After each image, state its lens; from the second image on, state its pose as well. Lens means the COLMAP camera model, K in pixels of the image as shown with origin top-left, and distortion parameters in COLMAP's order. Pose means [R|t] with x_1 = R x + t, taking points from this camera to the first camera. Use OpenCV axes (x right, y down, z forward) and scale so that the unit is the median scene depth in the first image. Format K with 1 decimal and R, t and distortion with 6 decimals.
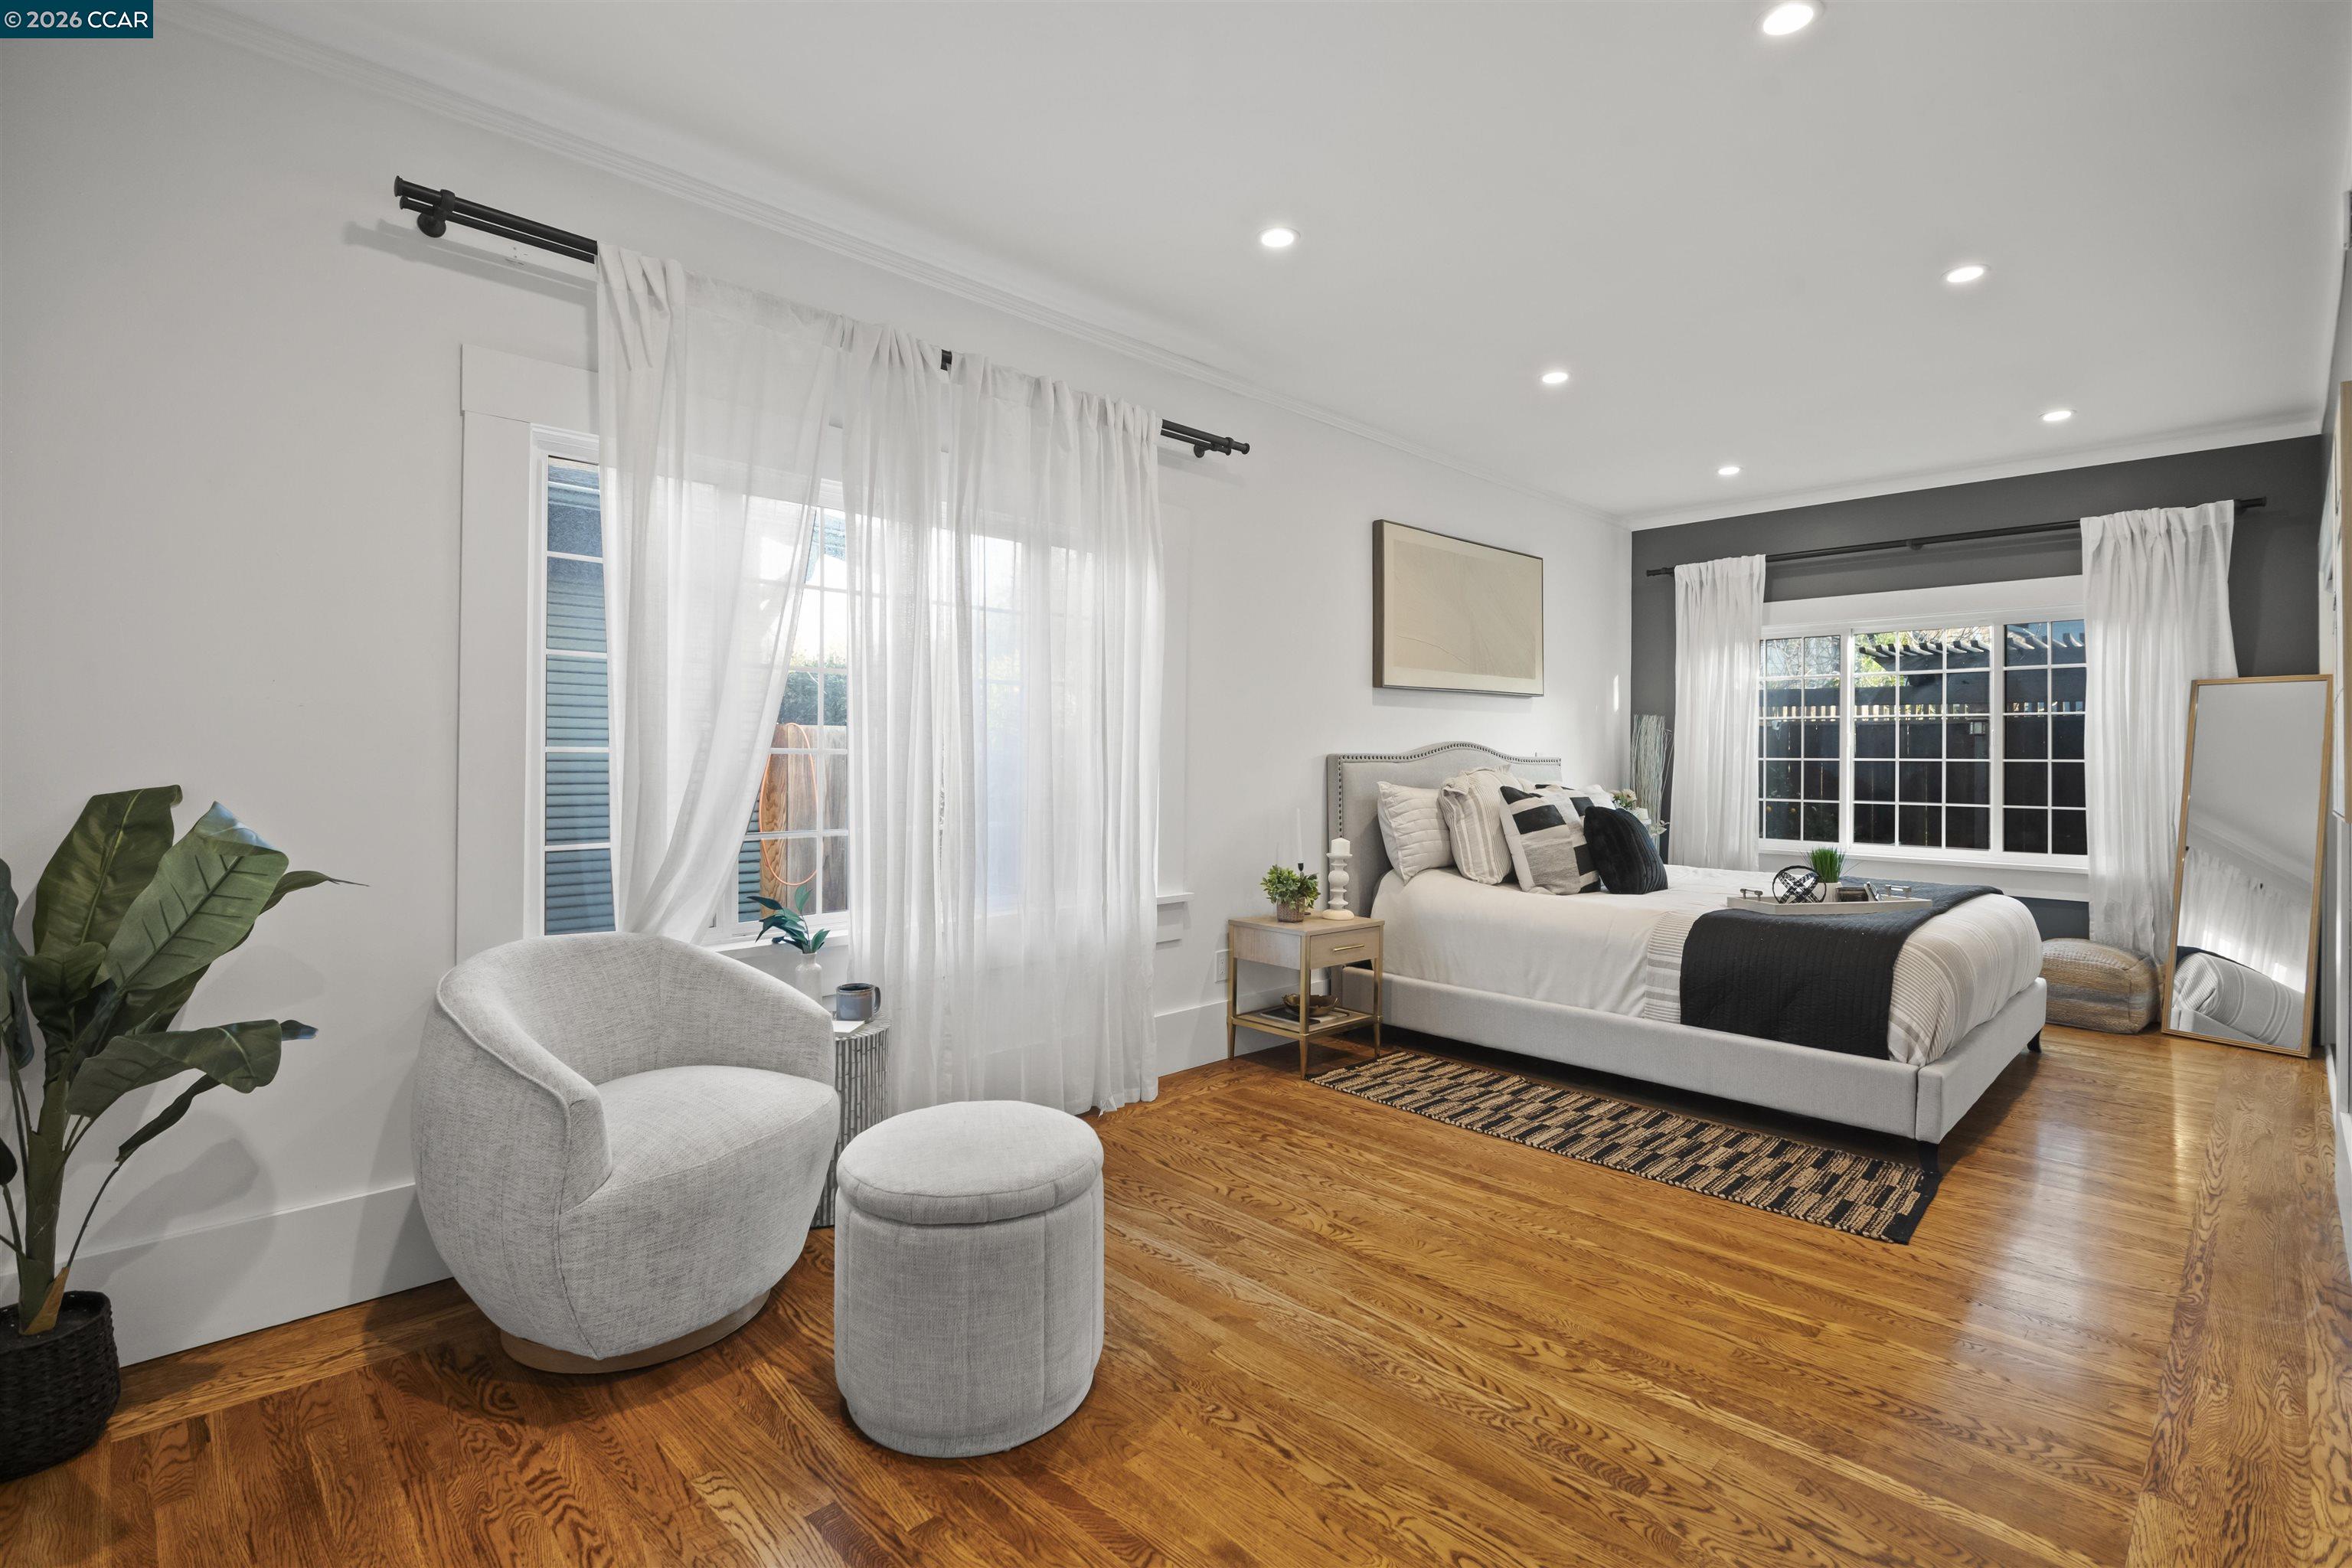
lens RADIAL K [[1070.4, 0, 1179.3], [0, 1070.4, 767.5], [0, 0, 1]] dist [0.012062, -0.007413]
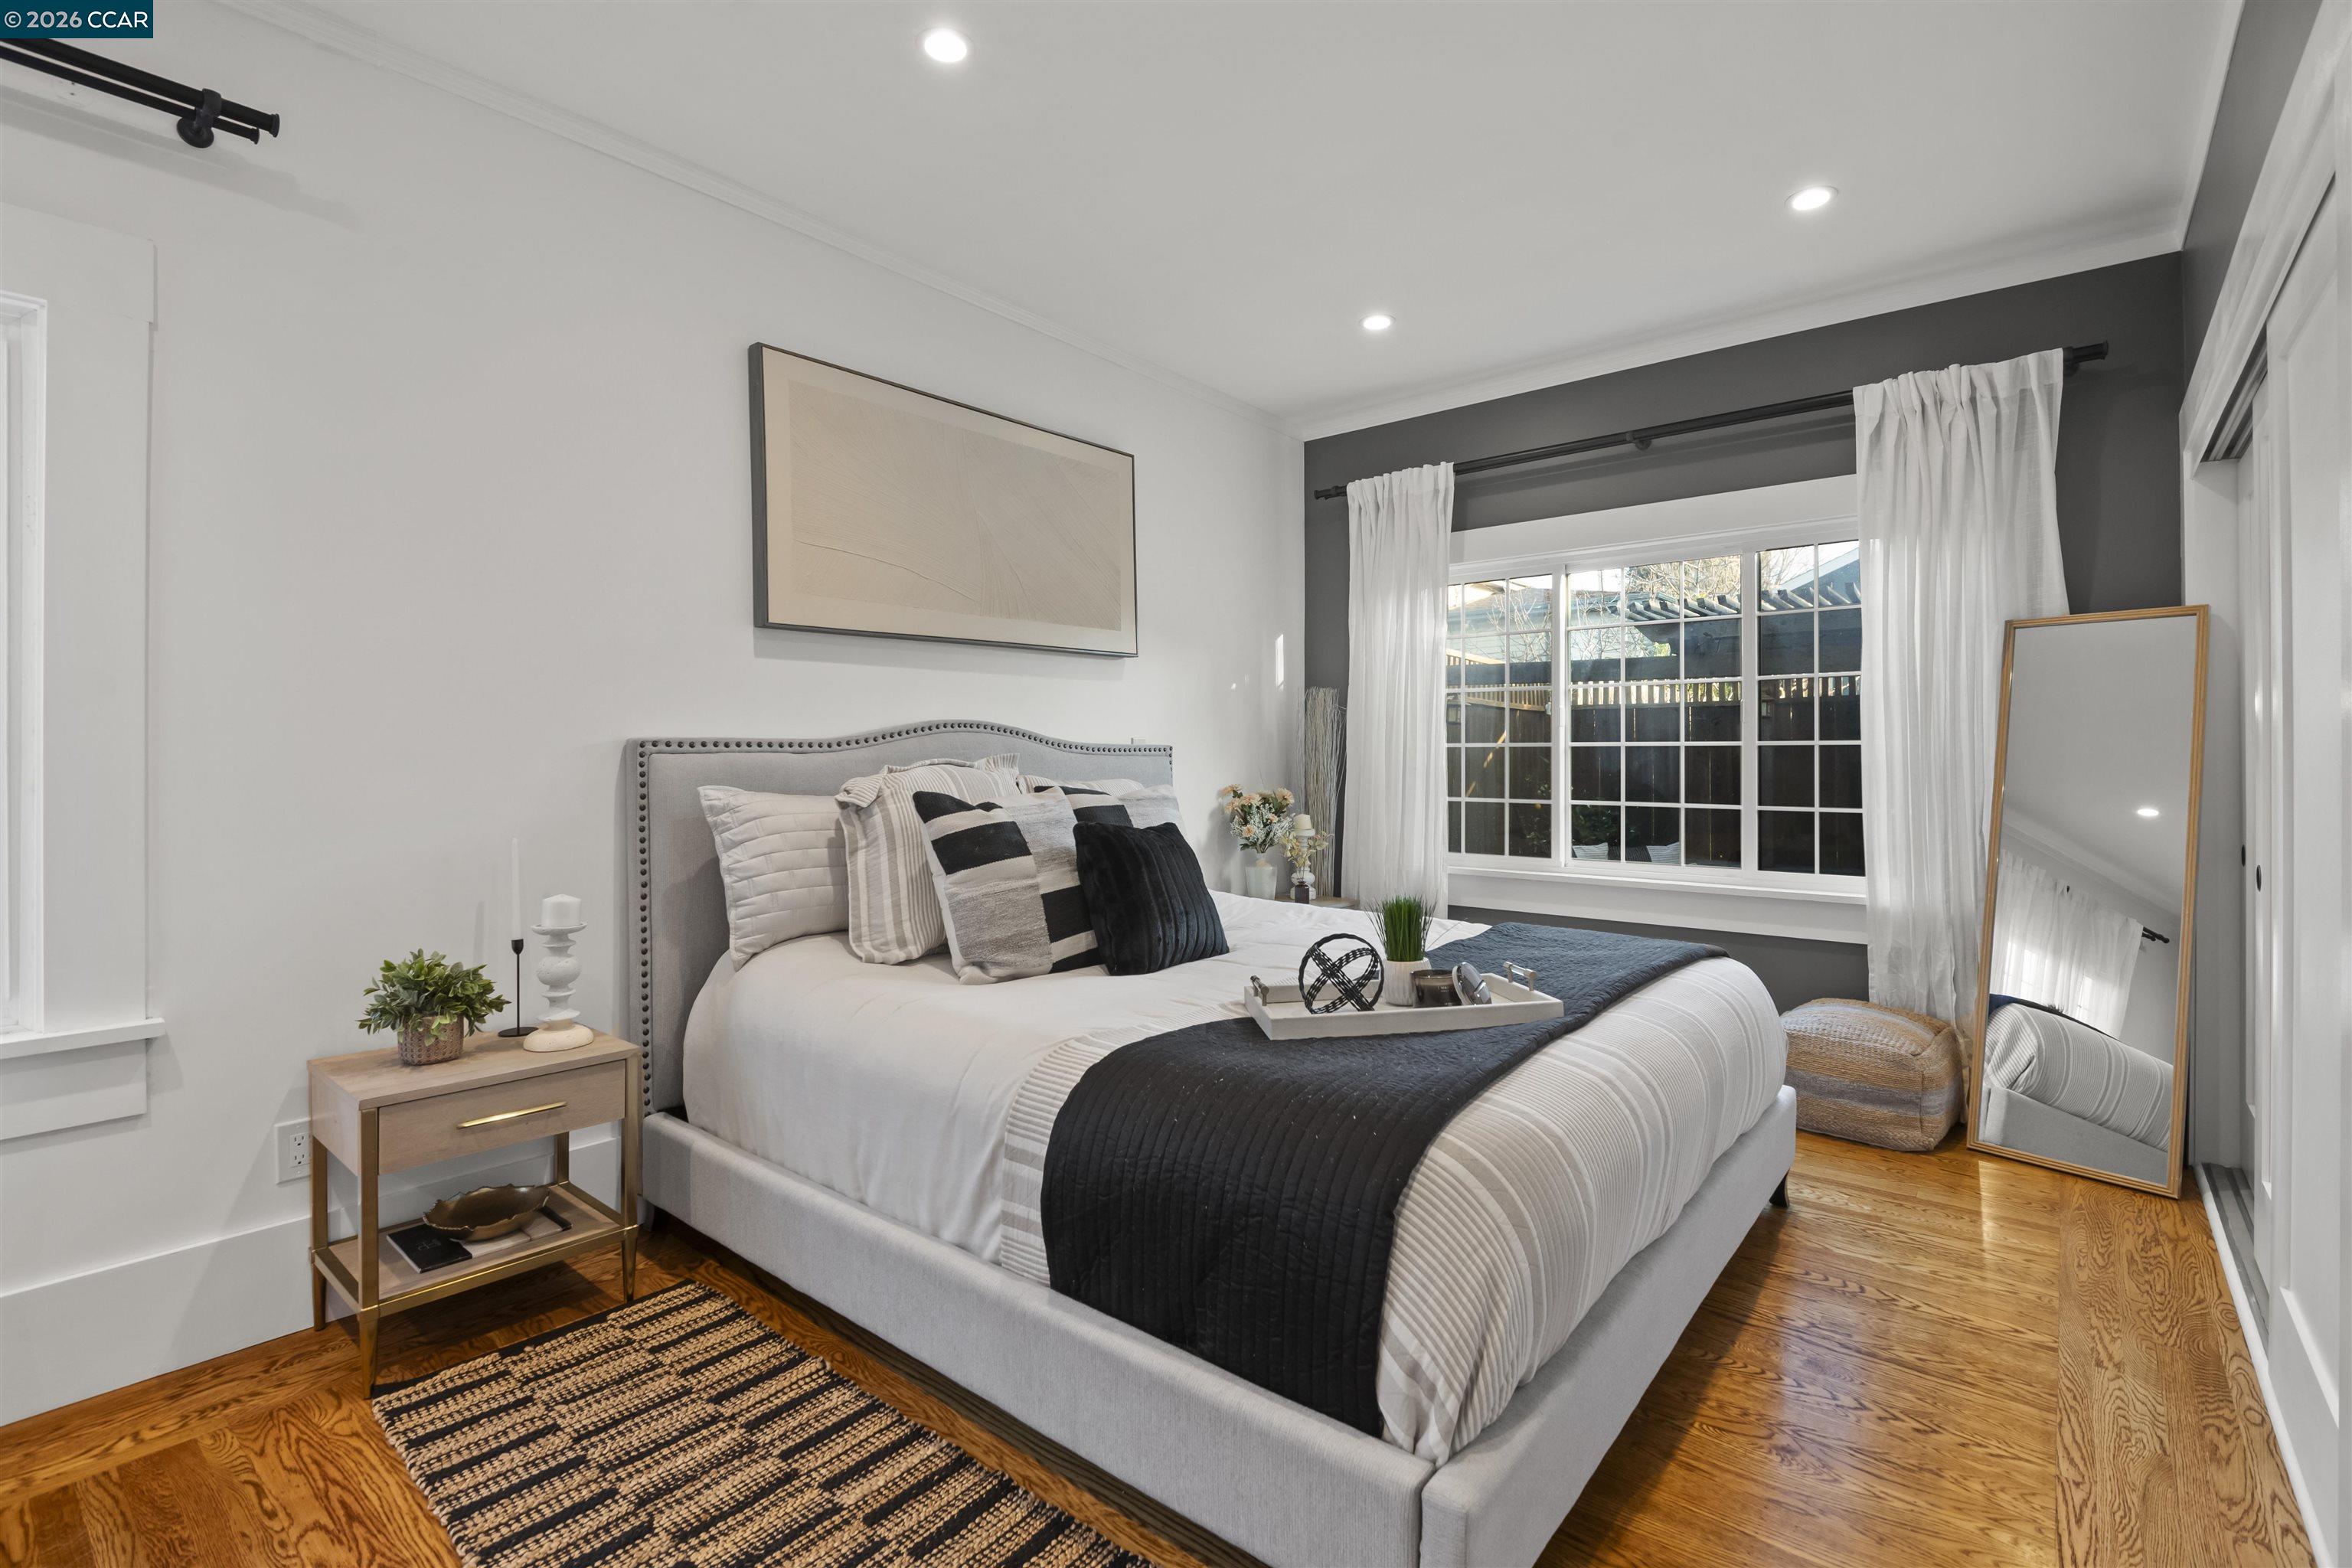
lens RADIAL K [[1070.4, 0, 1158.1], [0, 1070.4, 775.7], [0, 0, 1]] dist [0.012062, -0.007413]
pose [[0.995048, -0.011638, 0.098716, 0.351452], [0.010798, 0.999901, 0.009039, 0.004781], [-0.098812, -0.007929, 0.995075, 0.387792]]
